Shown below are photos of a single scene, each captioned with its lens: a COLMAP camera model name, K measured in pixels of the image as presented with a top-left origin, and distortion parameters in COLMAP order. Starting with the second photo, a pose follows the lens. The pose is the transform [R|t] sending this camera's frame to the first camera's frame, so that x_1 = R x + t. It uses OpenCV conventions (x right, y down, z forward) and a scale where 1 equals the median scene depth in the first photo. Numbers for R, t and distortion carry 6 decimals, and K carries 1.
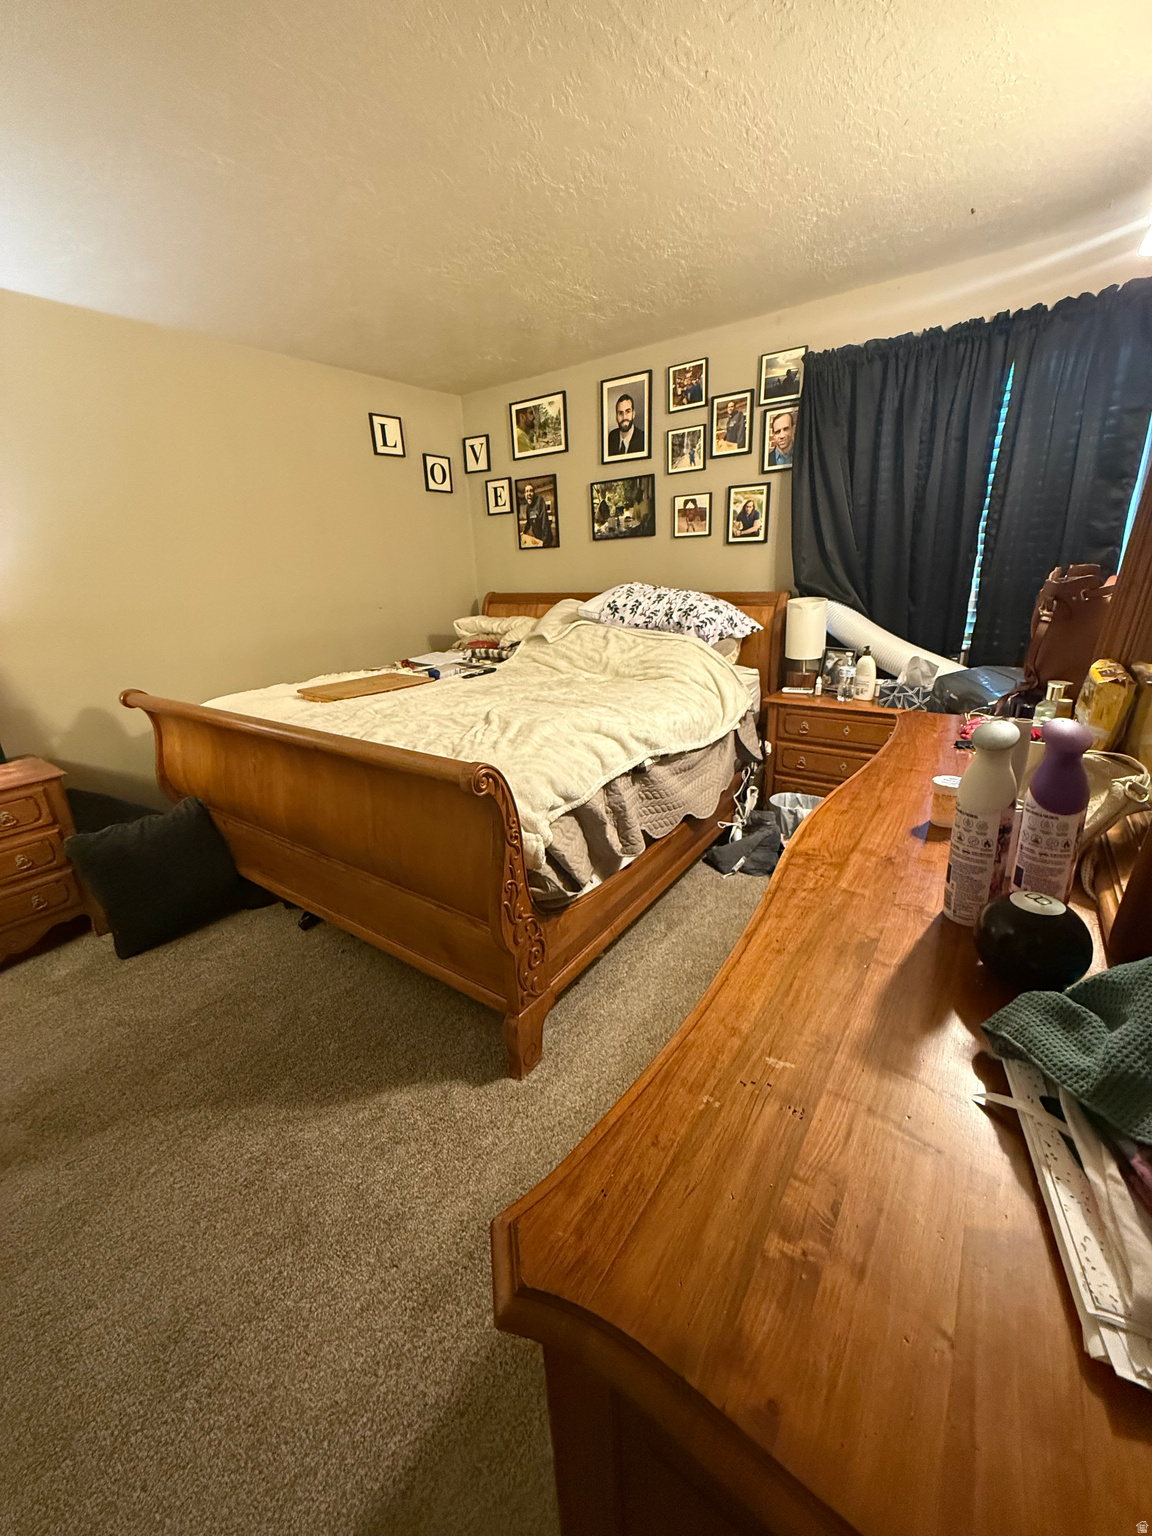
lens RADIAL K [[612.1, 0, 582.7], [0, 612.1, 771.0], [0, 0, 1]] dist [0.000838, -0.000412]
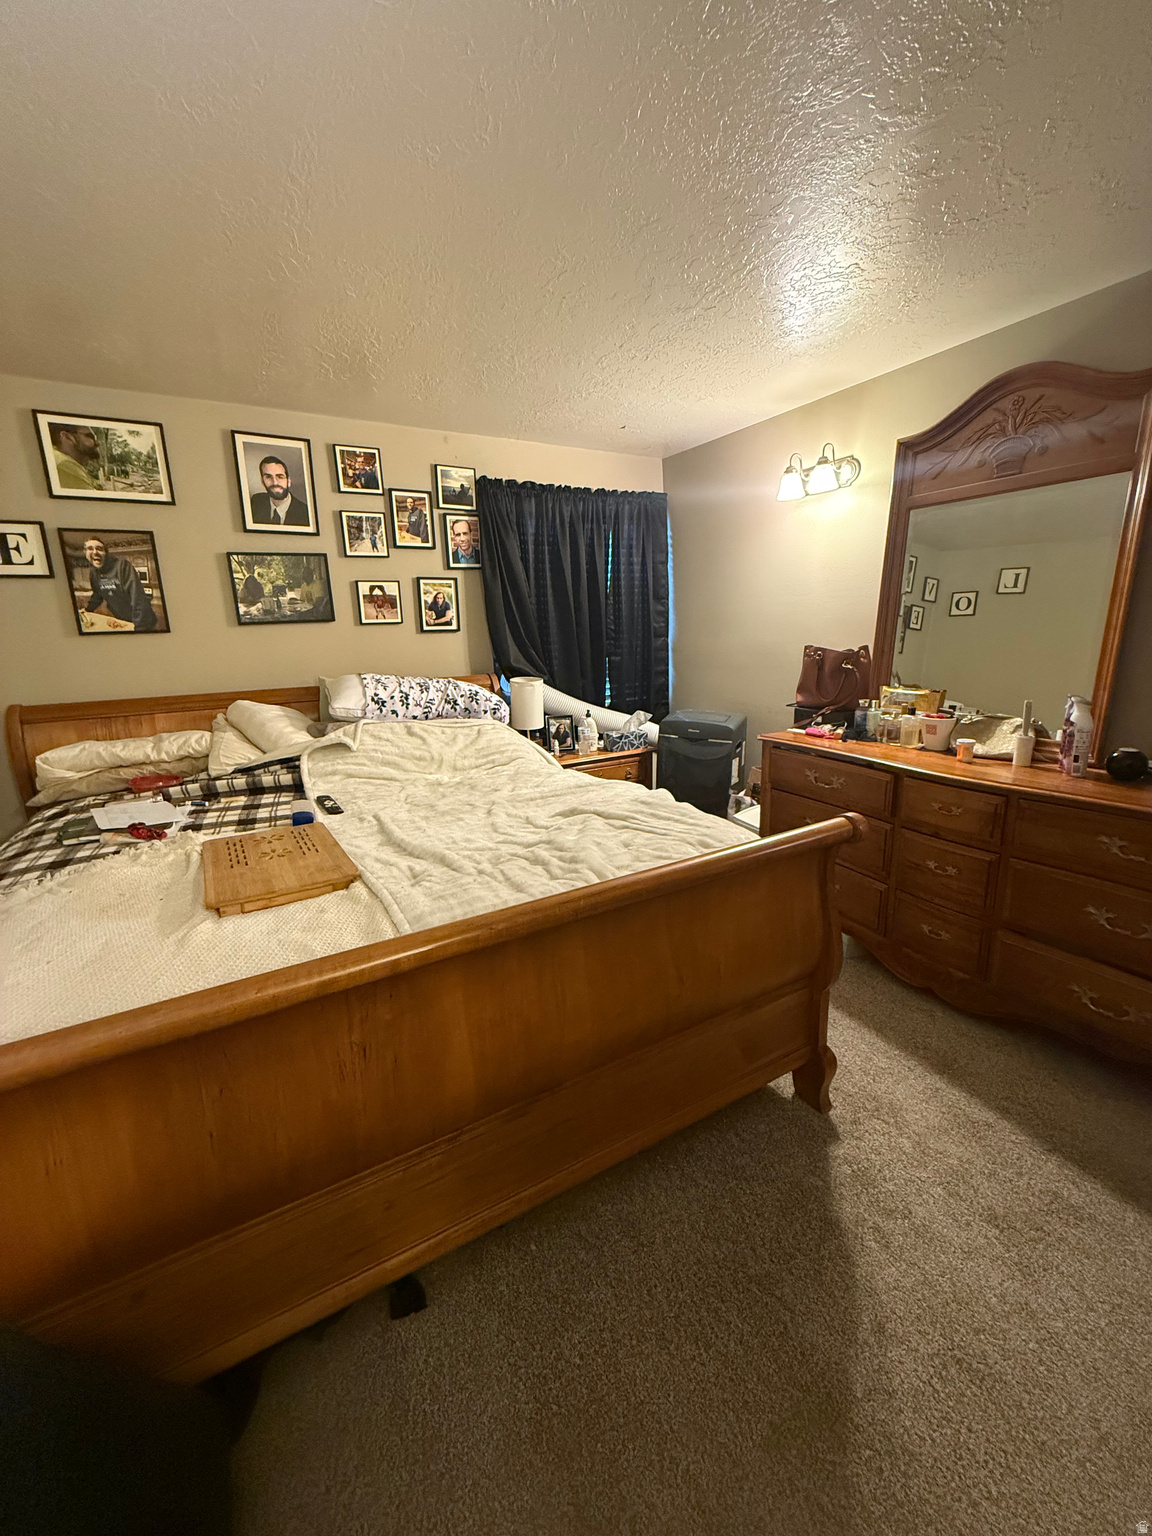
lens RADIAL K [[612.1, 0, 585.1], [0, 612.1, 767.4], [0, 0, 1]] dist [0.000838, -0.000412]
pose [[0.407063, -0.179156, 0.895658, -0.572583], [0.311238, 0.949099, 0.048393, -0.123739], [-0.858738, 0.259064, 0.442103, 0.377475]]
